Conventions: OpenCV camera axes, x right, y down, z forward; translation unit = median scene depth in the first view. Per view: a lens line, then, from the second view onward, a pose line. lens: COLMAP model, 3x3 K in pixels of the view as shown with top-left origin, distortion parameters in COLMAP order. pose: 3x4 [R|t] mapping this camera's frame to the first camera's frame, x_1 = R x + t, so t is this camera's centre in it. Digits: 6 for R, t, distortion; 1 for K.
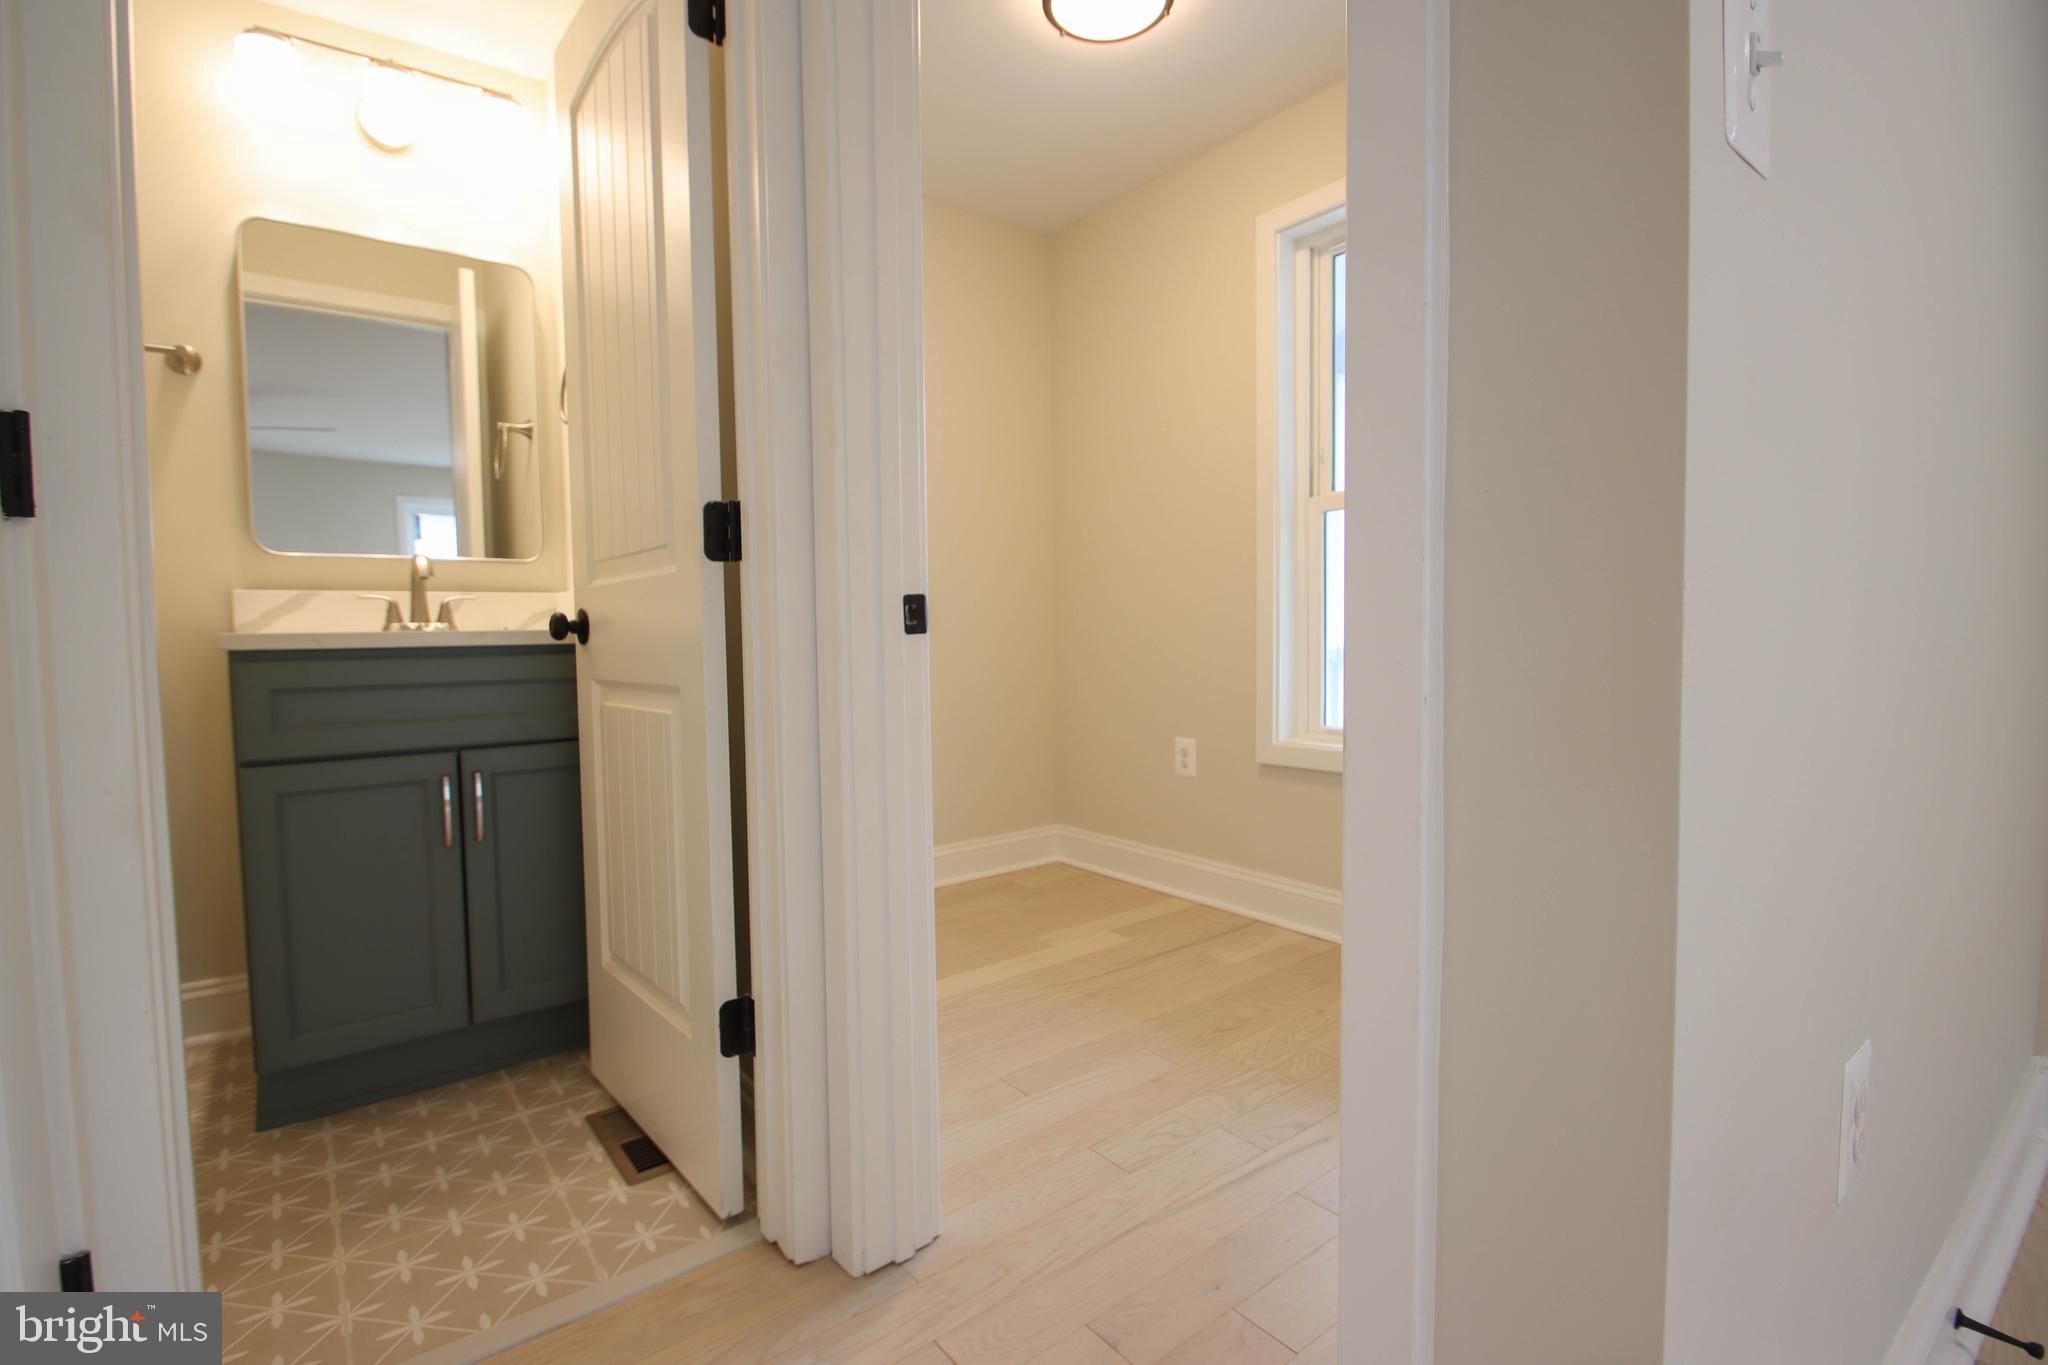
lens RADIAL K [[948.6, 0, 1004.0], [0, 948.6, 684.1], [0, 0, 1]] dist [0.007917, -0.012250]
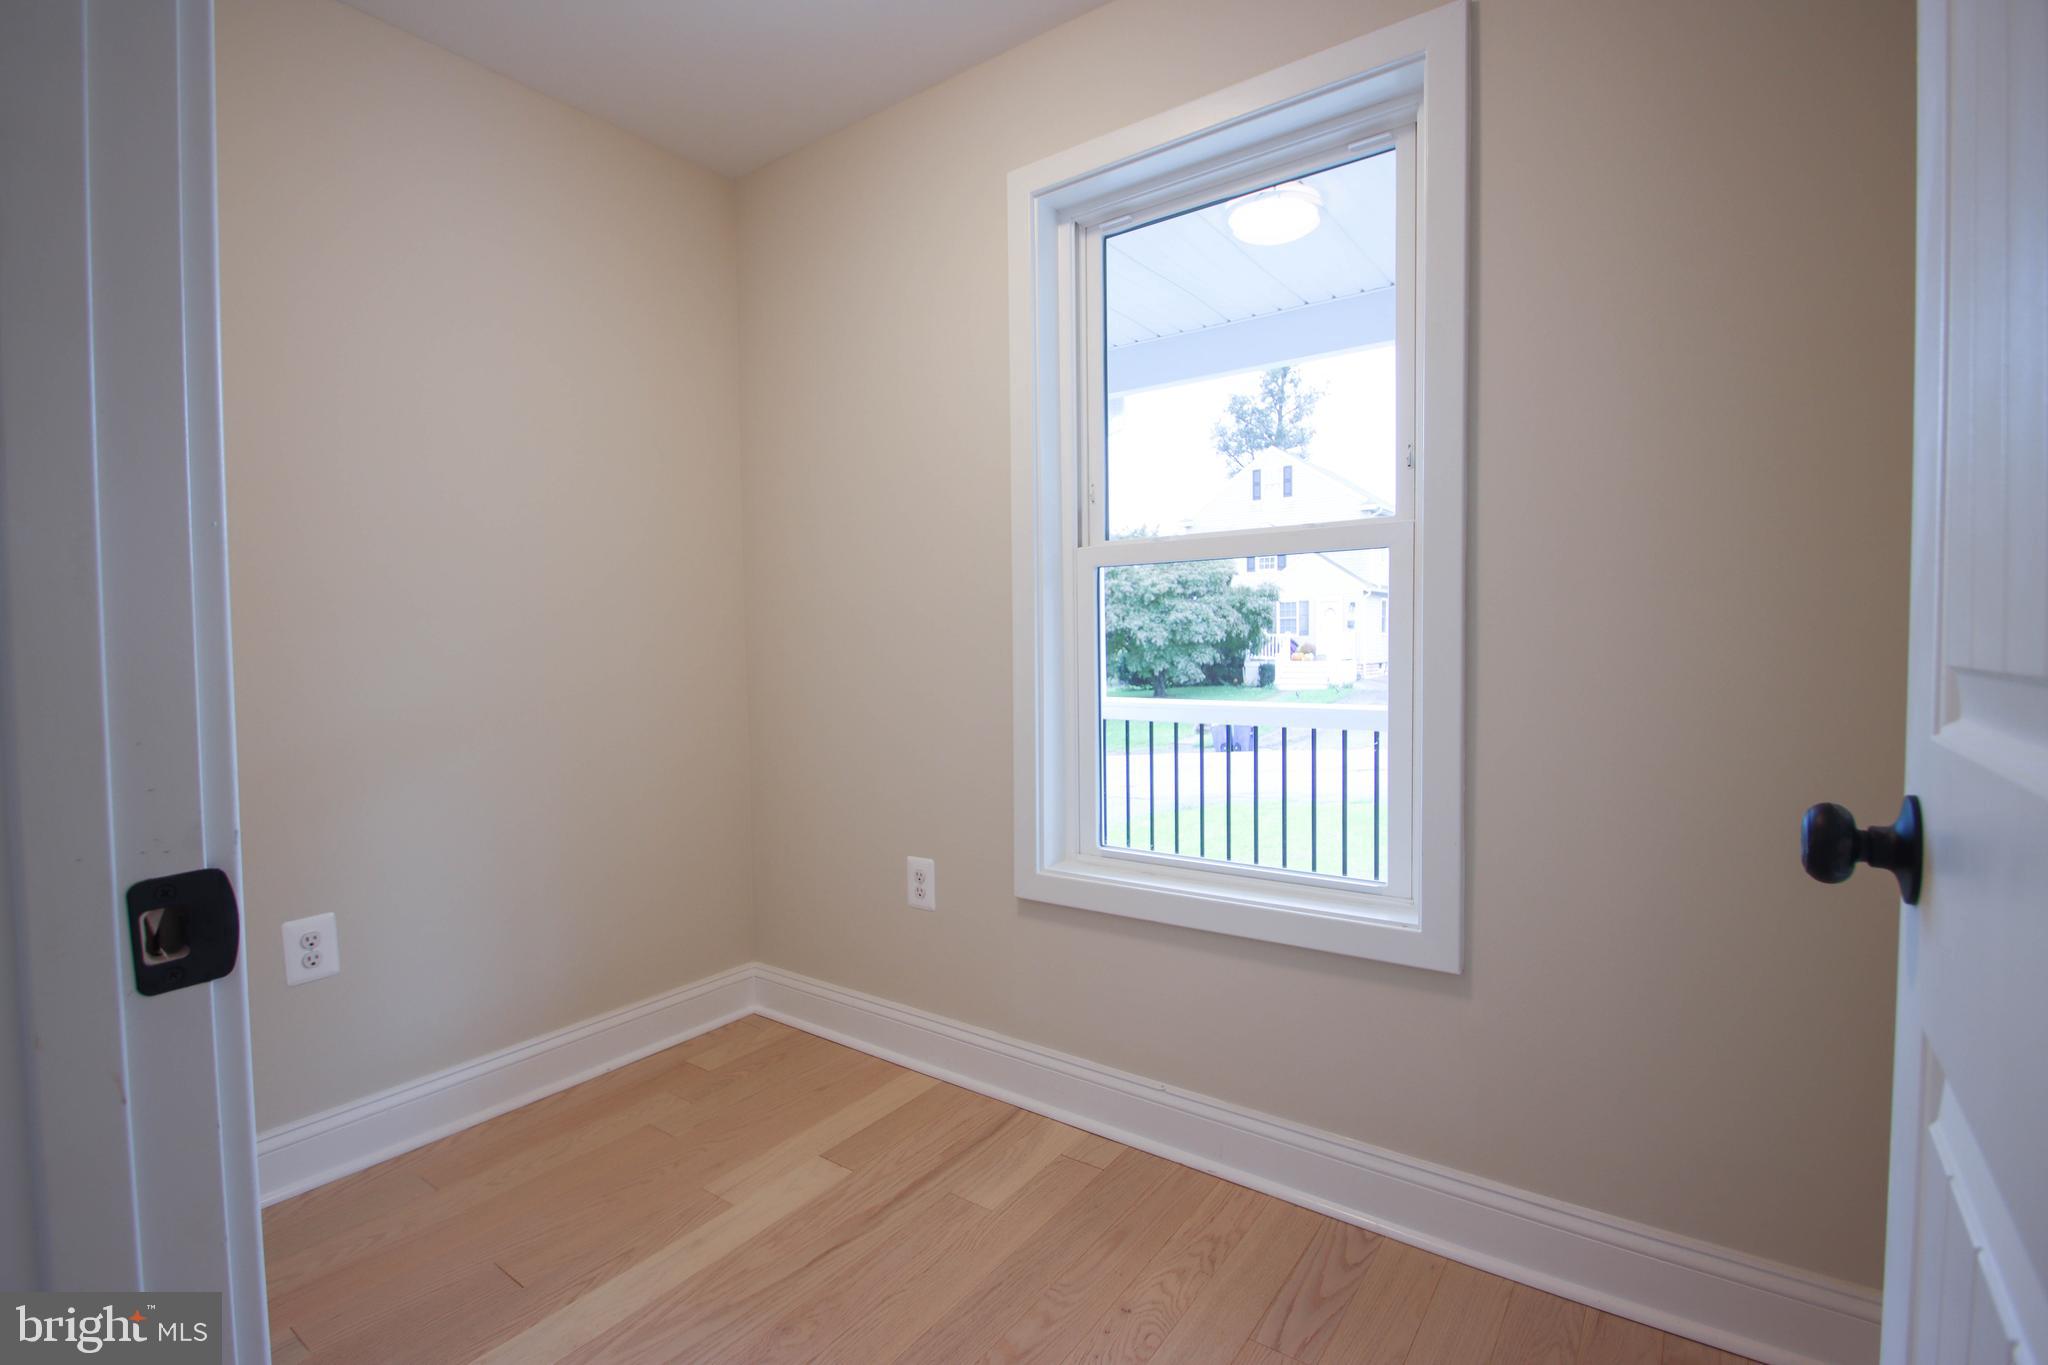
lens RADIAL K [[948.6, 0, 1004.0], [0, 948.6, 684.1], [0, 0, 1]] dist [0.007917, -0.012250]
pose [[0.959422, -0.008467, 0.281846, 0.048639], [0.013506, 0.999782, -0.015942, -0.076015], [-0.281649, 0.019102, 0.959327, 0.287293]]
